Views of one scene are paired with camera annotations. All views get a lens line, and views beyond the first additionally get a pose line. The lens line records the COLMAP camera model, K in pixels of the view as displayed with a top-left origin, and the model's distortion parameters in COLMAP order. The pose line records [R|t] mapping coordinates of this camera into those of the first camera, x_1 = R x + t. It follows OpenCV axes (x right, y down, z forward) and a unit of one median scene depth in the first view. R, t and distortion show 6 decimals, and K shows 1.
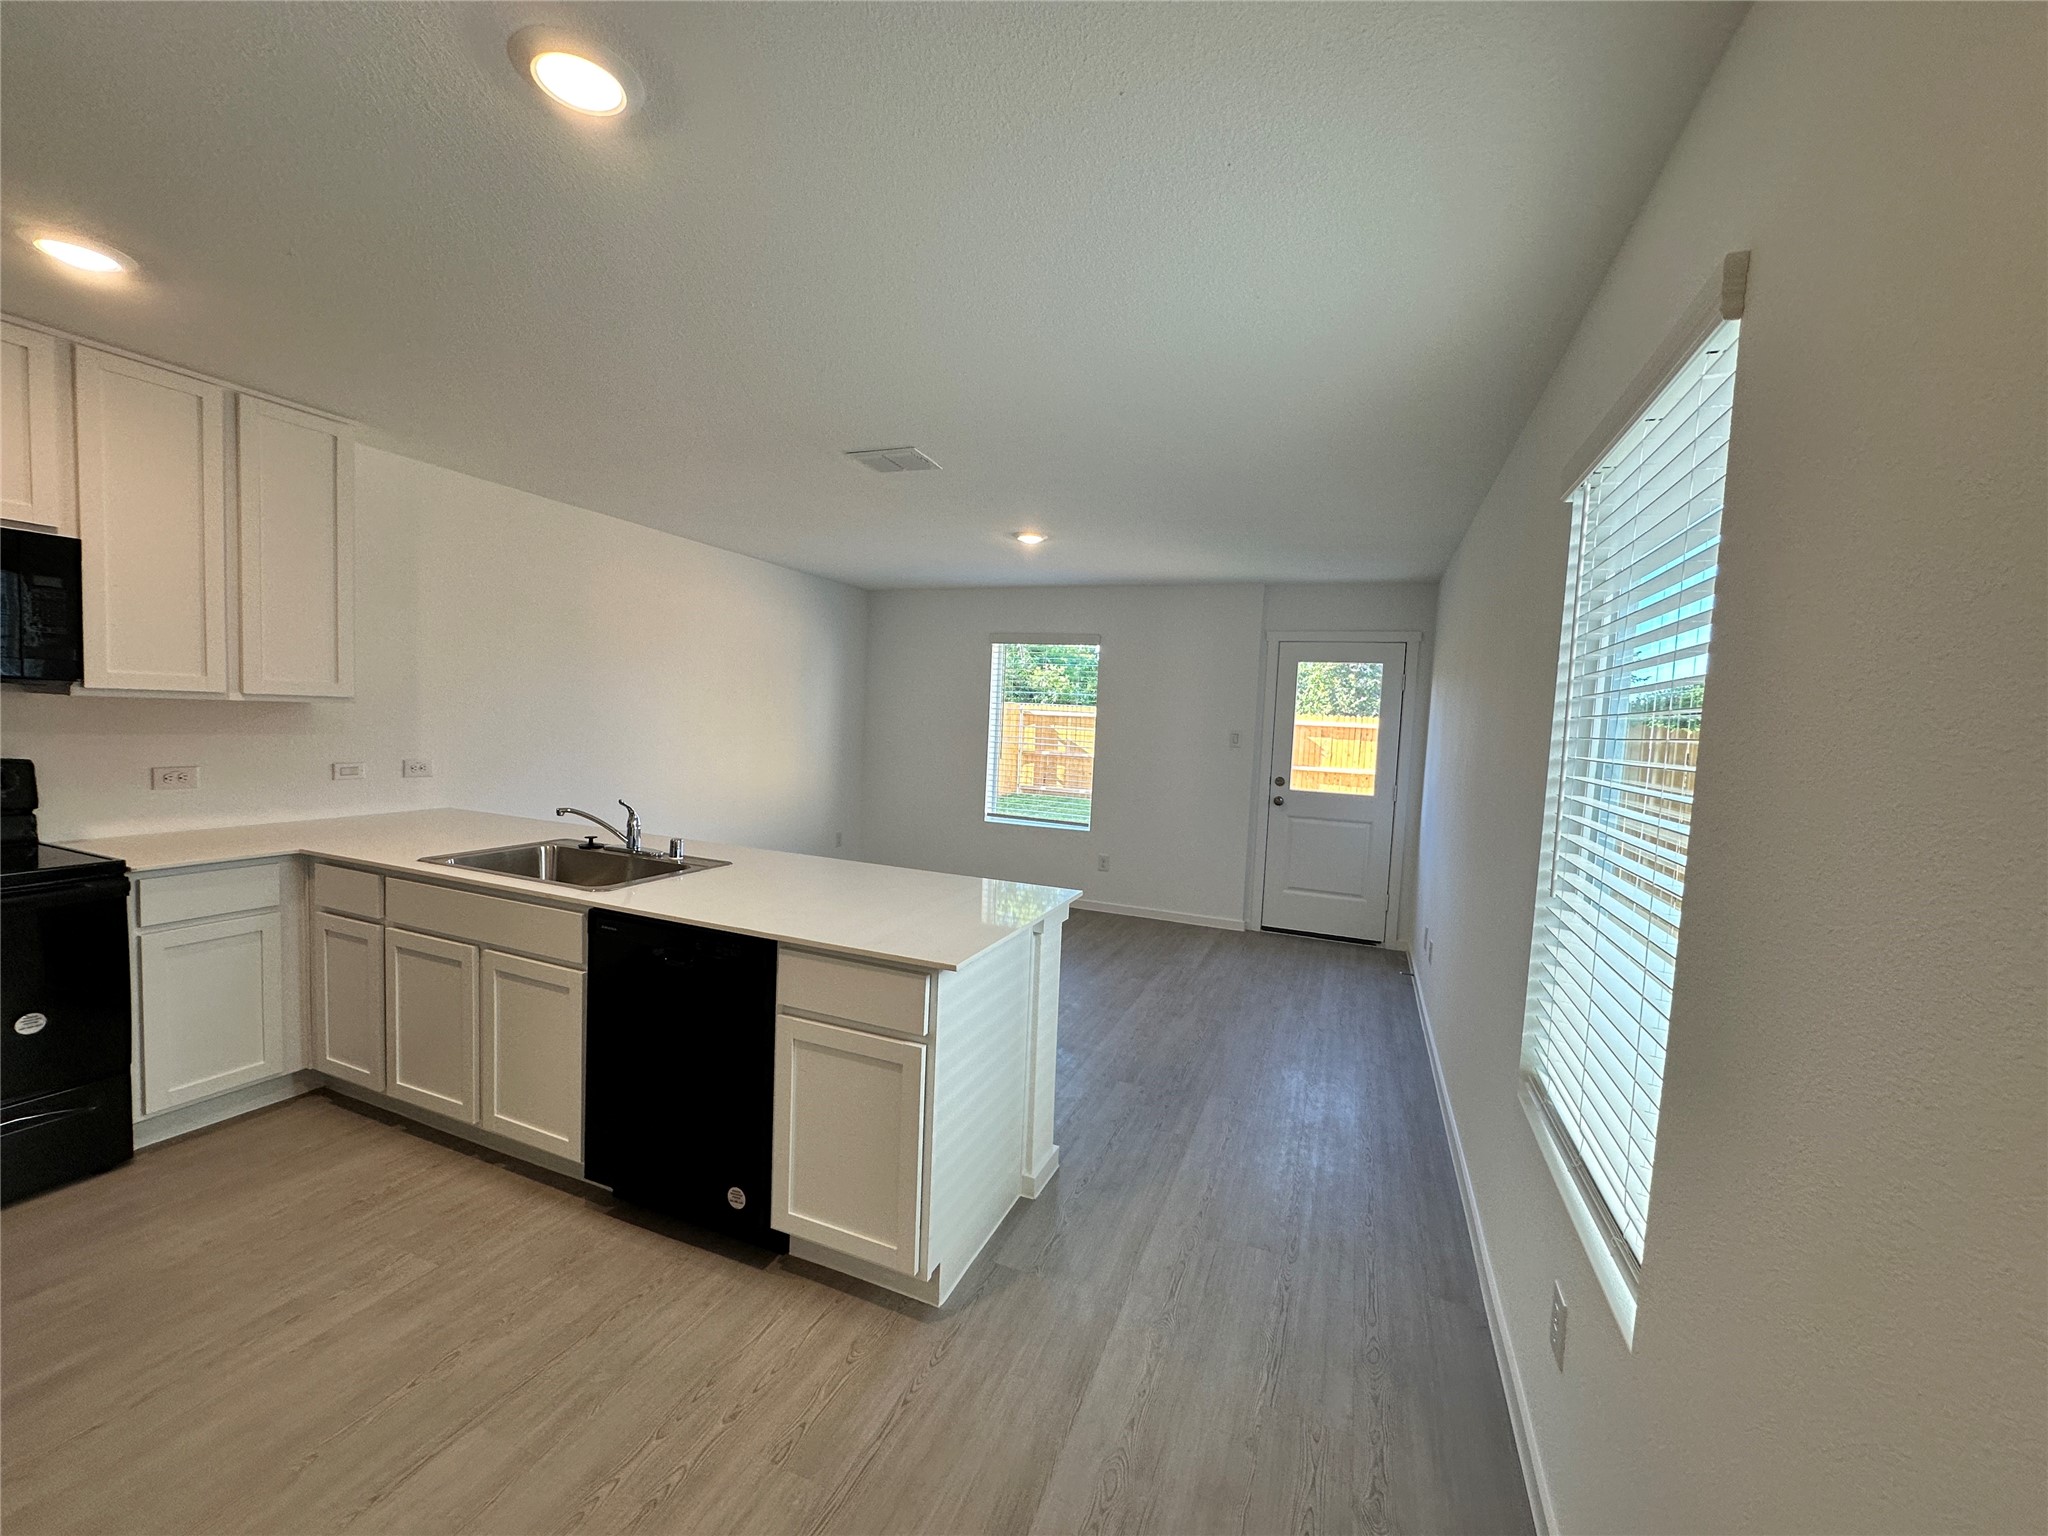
lens RADIAL K [[815.5, 0, 1027.0], [0, 815.5, 771.9], [0, 0, 1]] dist [-0.008488, 0.001444]
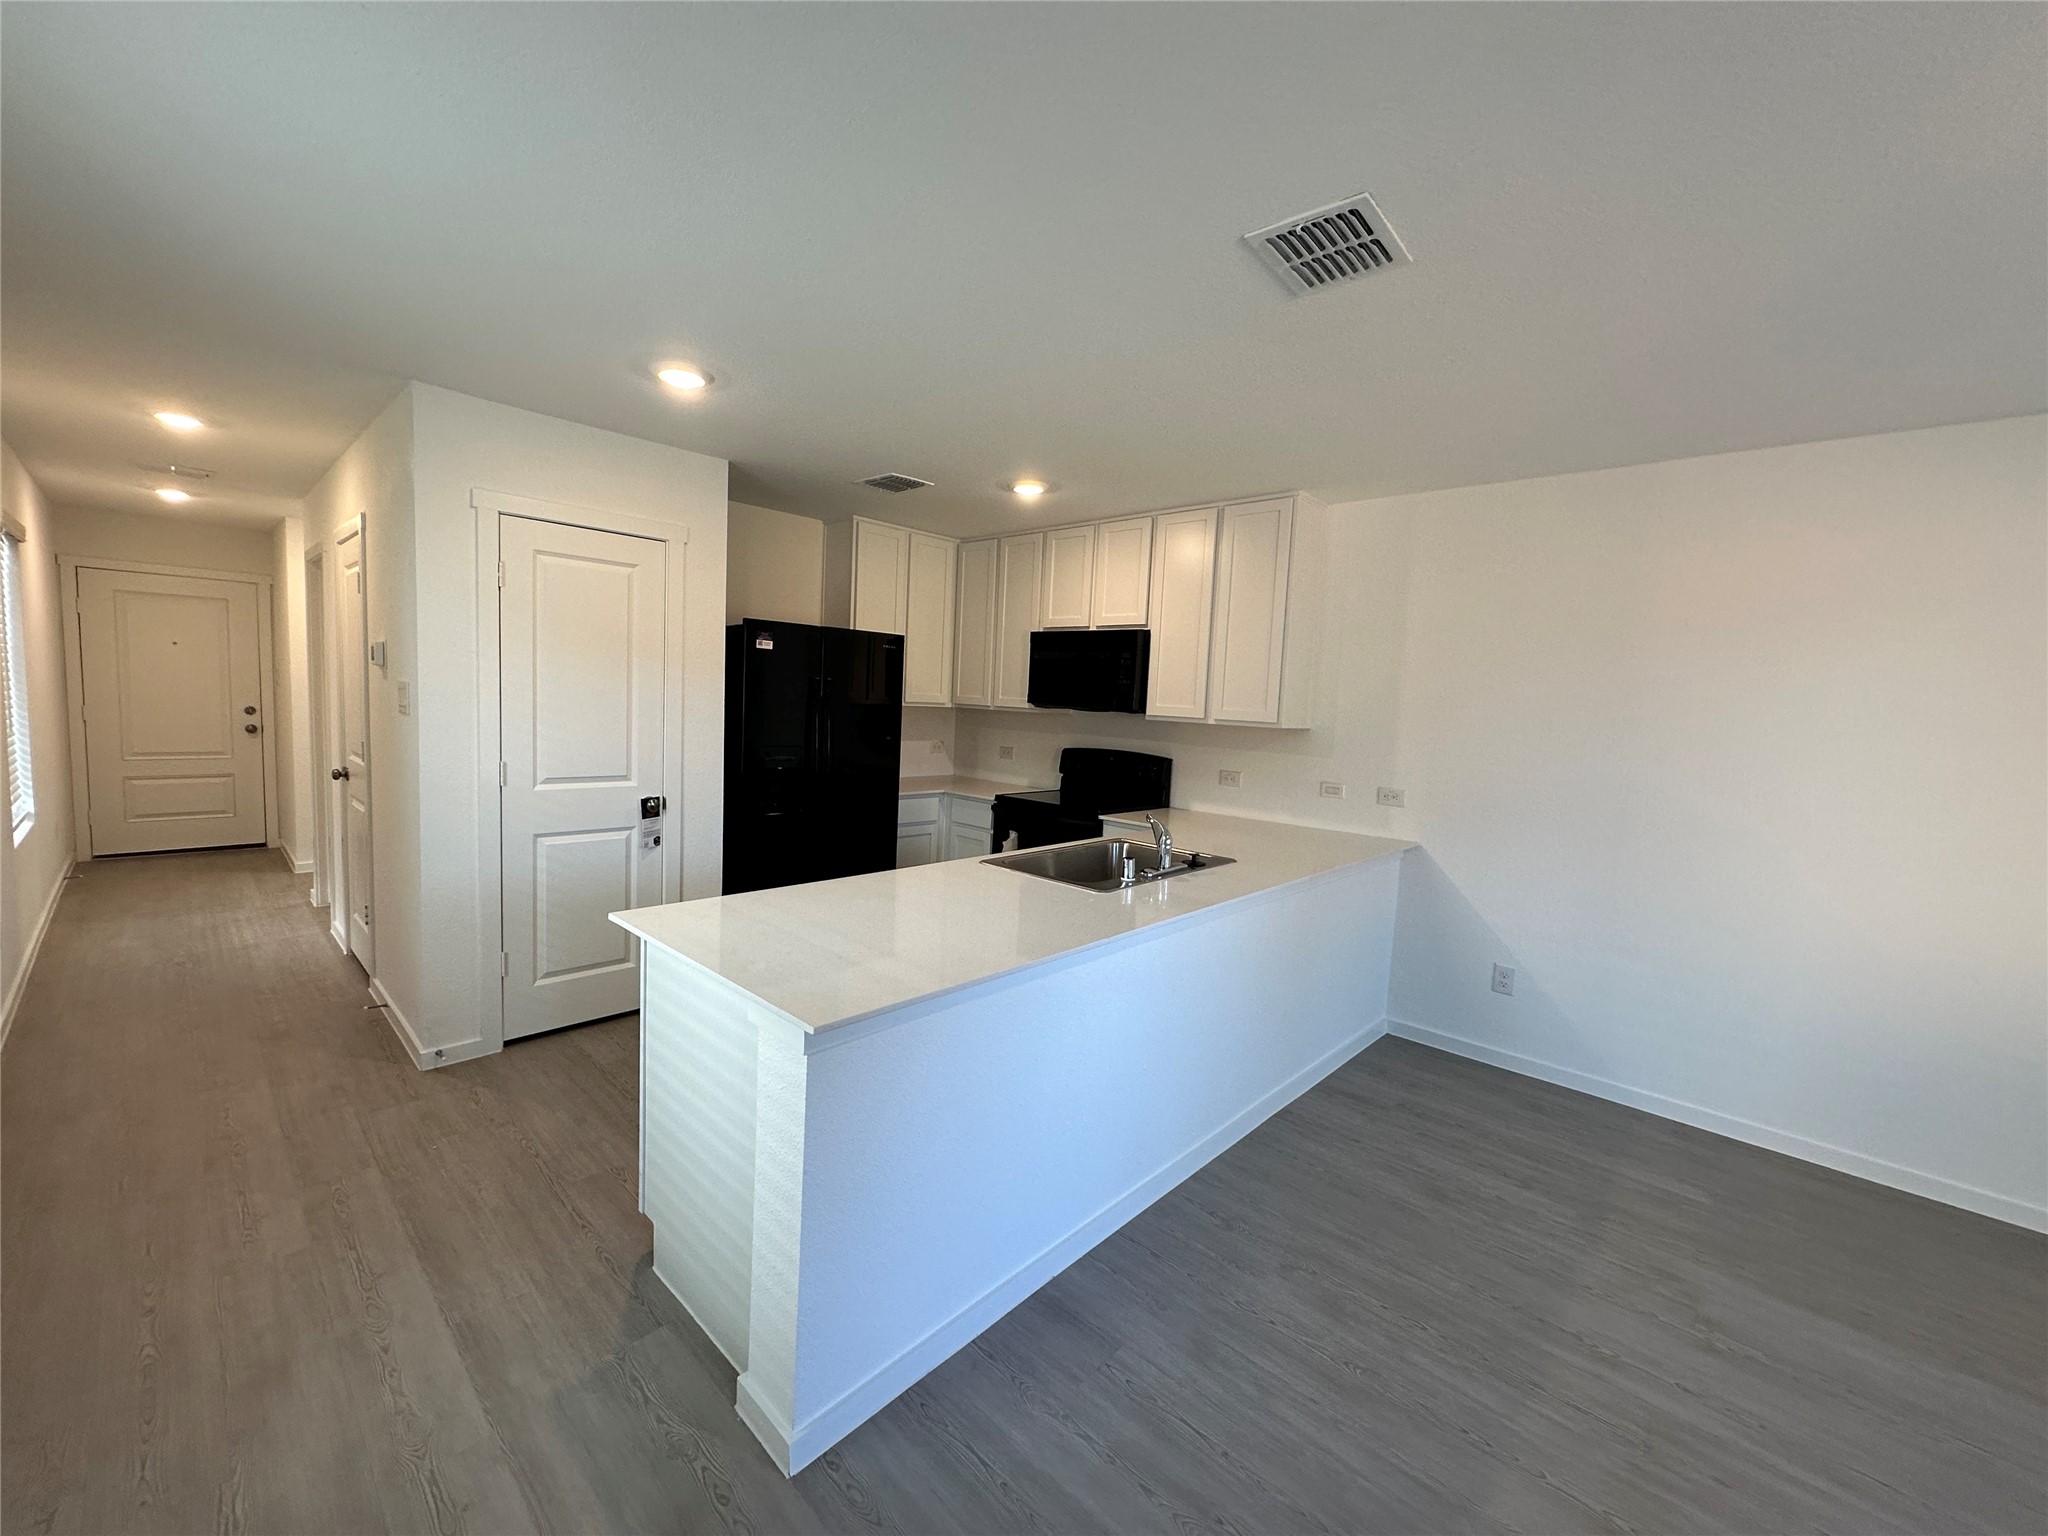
lens RADIAL K [[815.5, 0, 1024.3], [0, 815.5, 766.7], [0, 0, 1]] dist [-0.008488, 0.001444]
pose [[-0.357982, 0.016976, -0.933574, 0.308210], [-0.127770, 0.989539, 0.066987, -0.043661], [0.924945, 0.143263, -0.352068, 0.784590]]
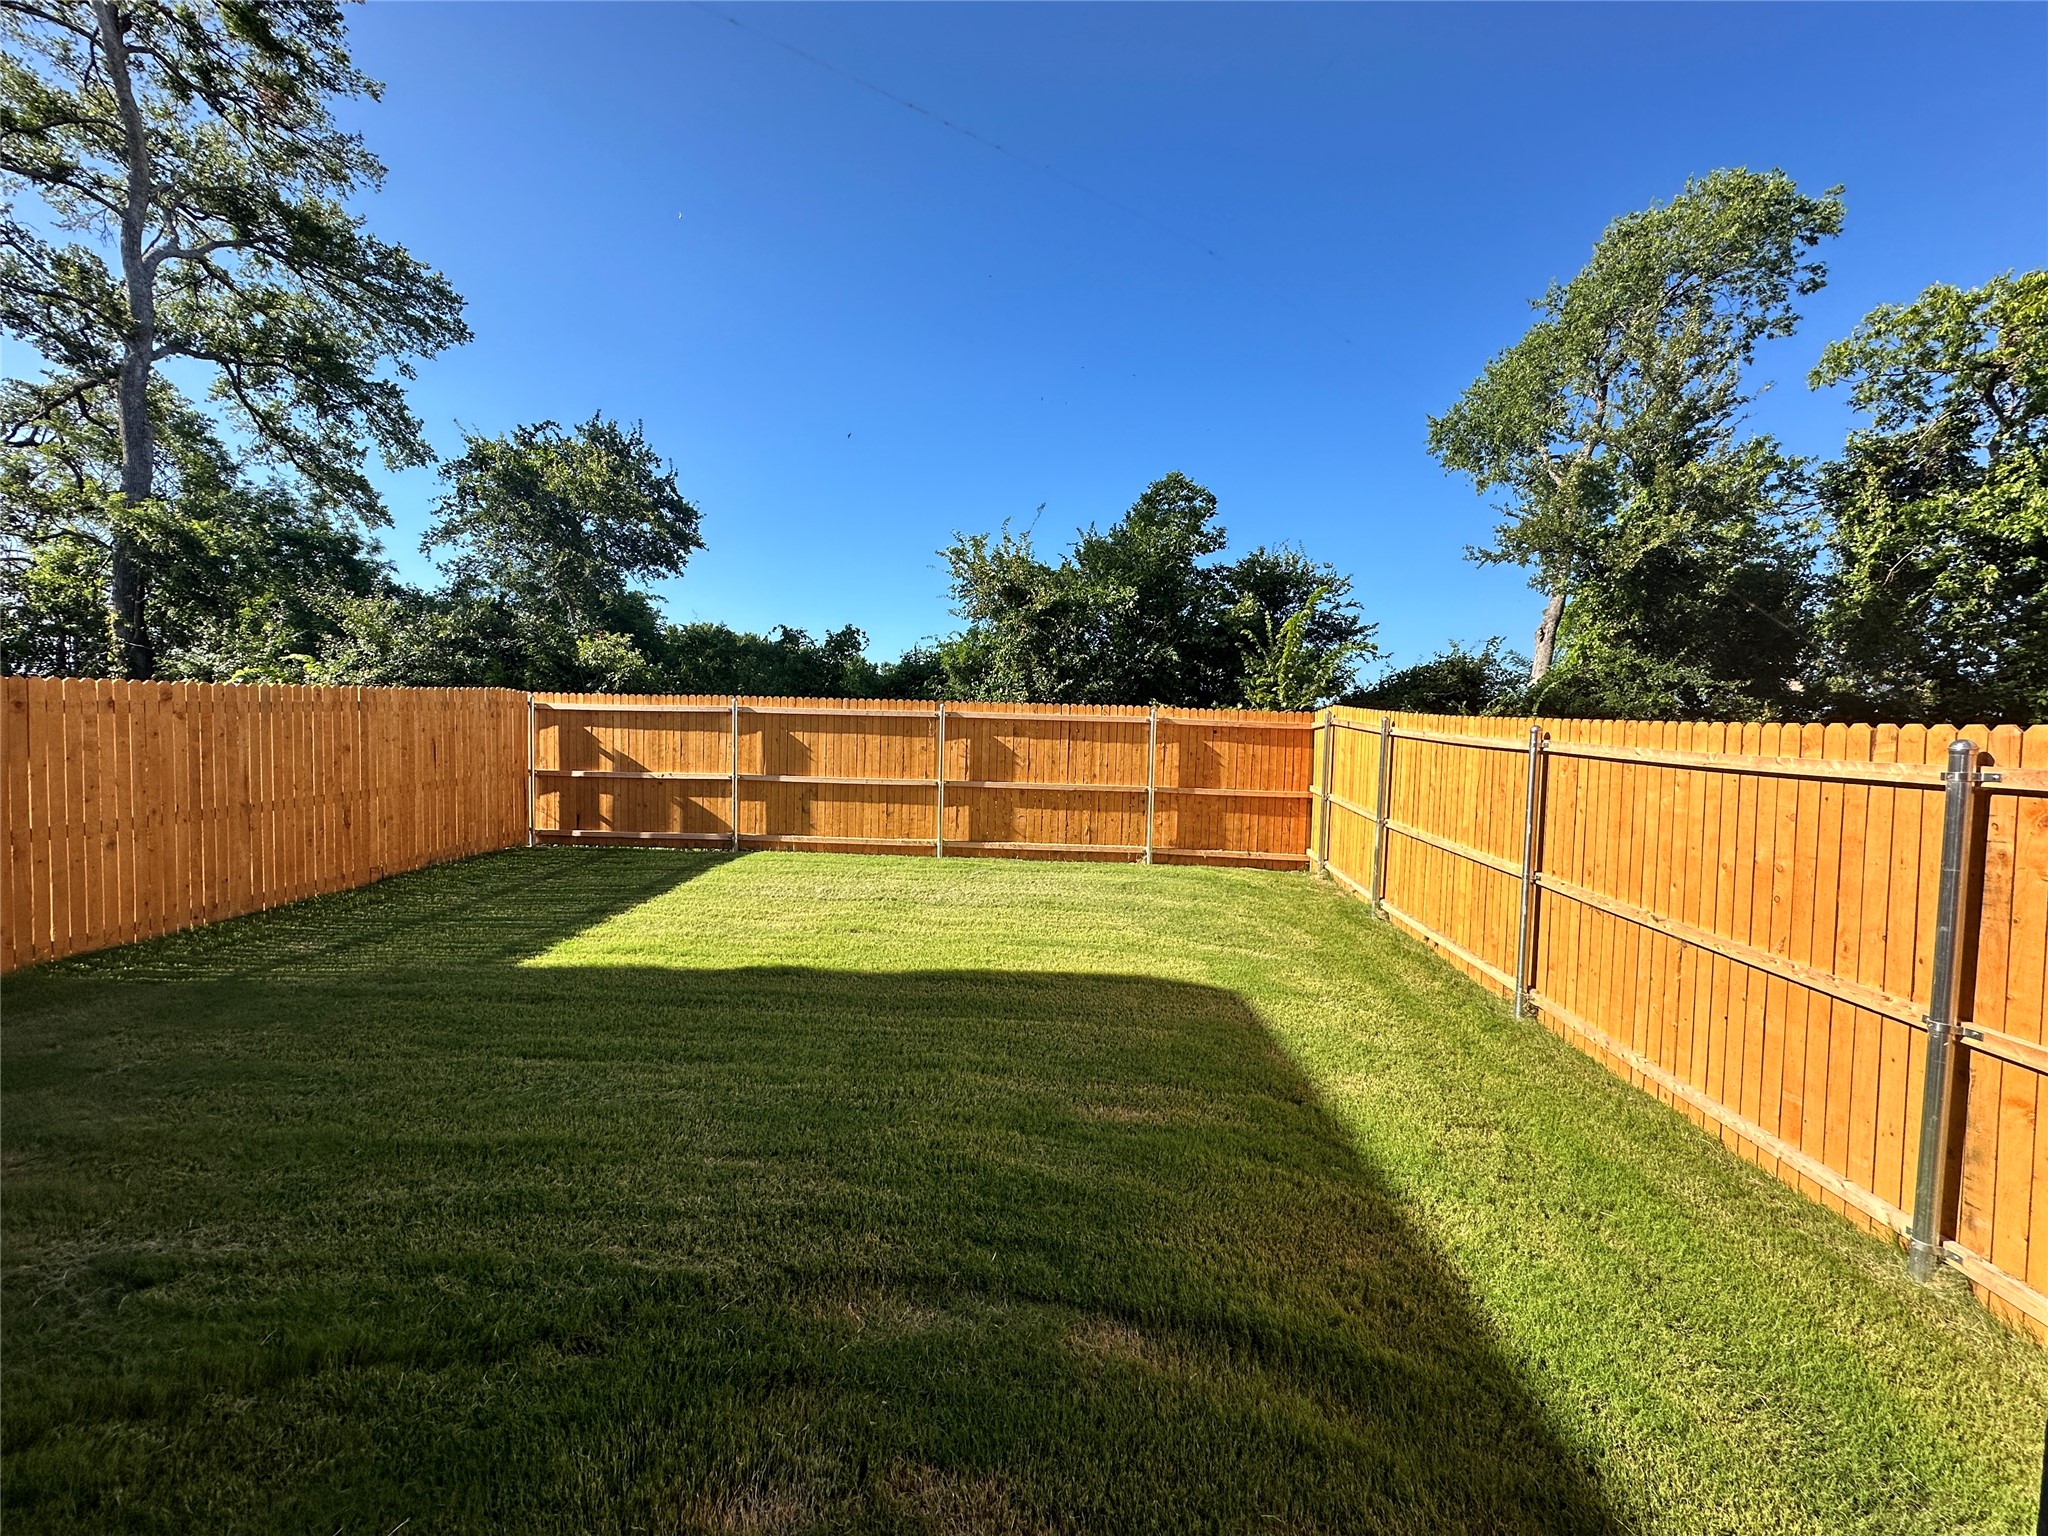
lens RADIAL K [[815.5, 0, 1025.4], [0, 815.5, 762.8], [0, 0, 1]] dist [-0.008488, 0.001444]
pose [[0.939491, -0.036064, 0.340670, 0.163775], [0.039228, 0.999227, -0.002401, -0.022117], [-0.340320, 0.015620, 0.940180, 0.427851]]
